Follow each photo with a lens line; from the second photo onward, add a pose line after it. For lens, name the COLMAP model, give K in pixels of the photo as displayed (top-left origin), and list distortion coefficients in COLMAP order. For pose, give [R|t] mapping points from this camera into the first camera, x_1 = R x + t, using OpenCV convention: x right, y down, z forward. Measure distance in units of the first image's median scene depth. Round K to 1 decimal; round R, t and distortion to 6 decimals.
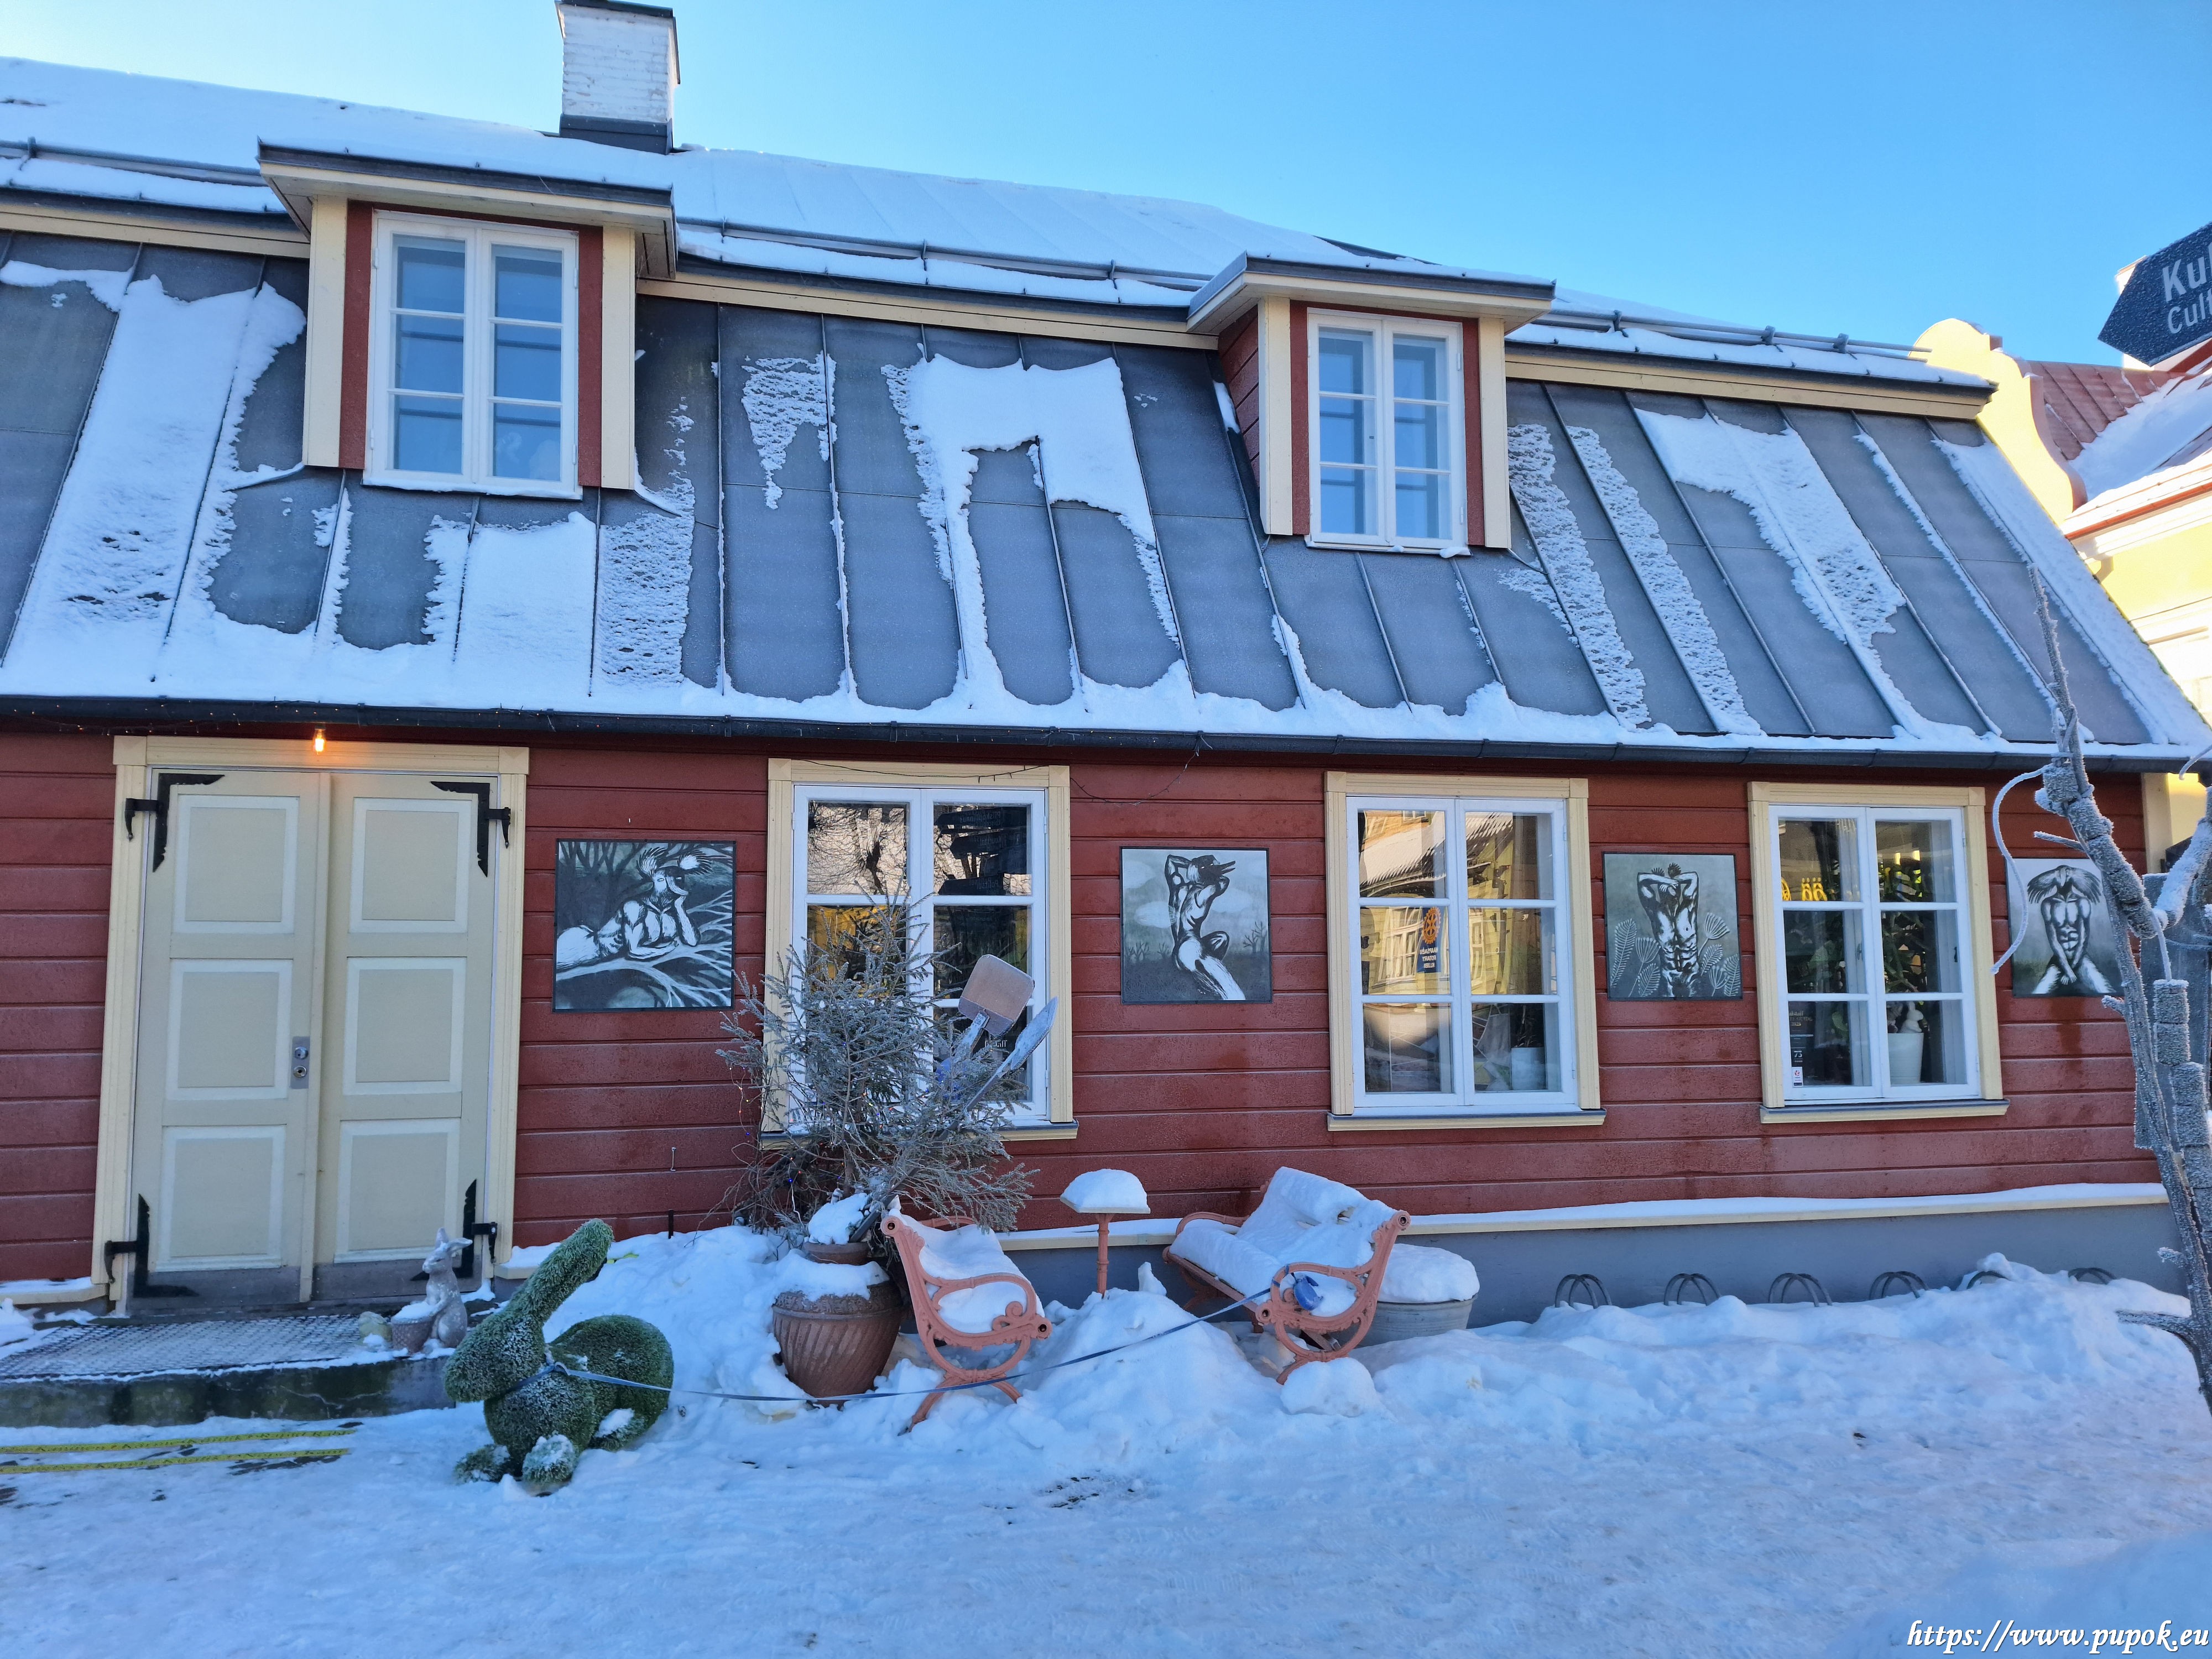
lens RADIAL K [[1472.3, 0, 1099.6], [0, 1472.3, 858.2], [0, 0, 1]] dist [0.067726, -0.053363]
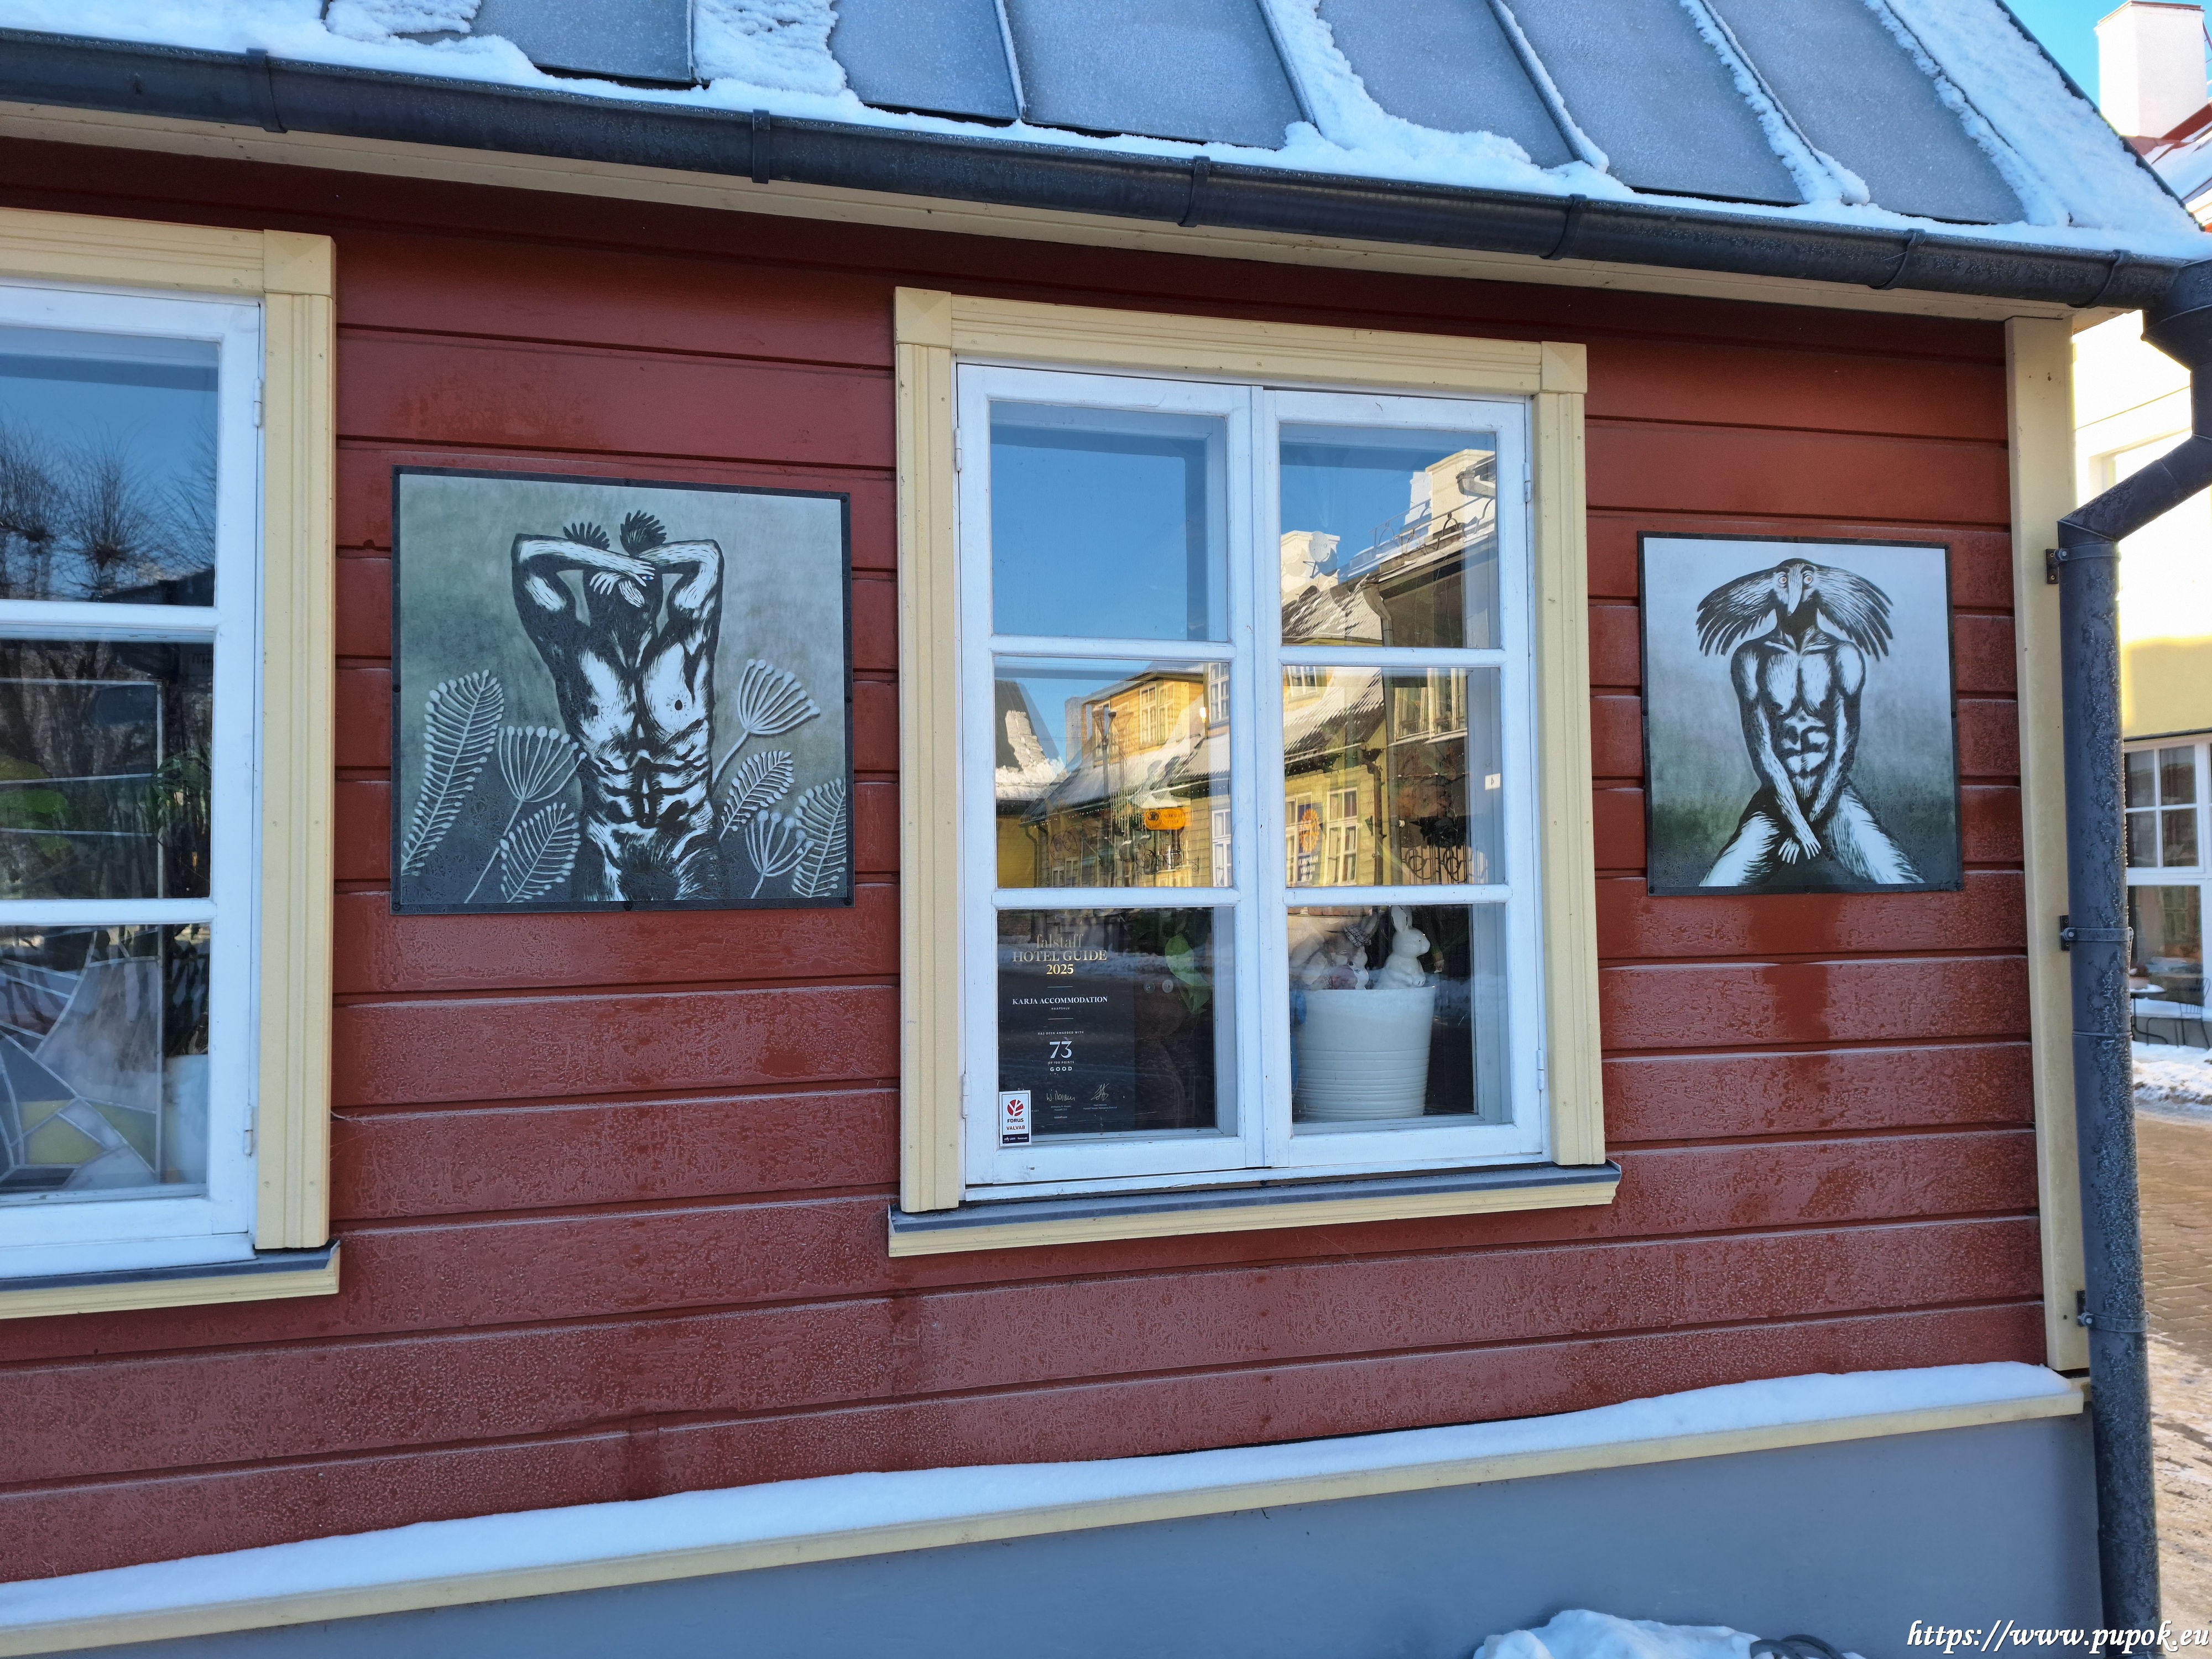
lens RADIAL K [[1504.7, 0, 1106.0], [0, 1504.7, 829.5], [0, 0, 1]] dist [0.156301, -0.179785]
pose [[0.999770, -0.002962, 0.021247, 0.478993], [0.002030, 0.999039, 0.043776, 0.060352], [-0.021357, -0.043723, 0.998815, 0.632481]]
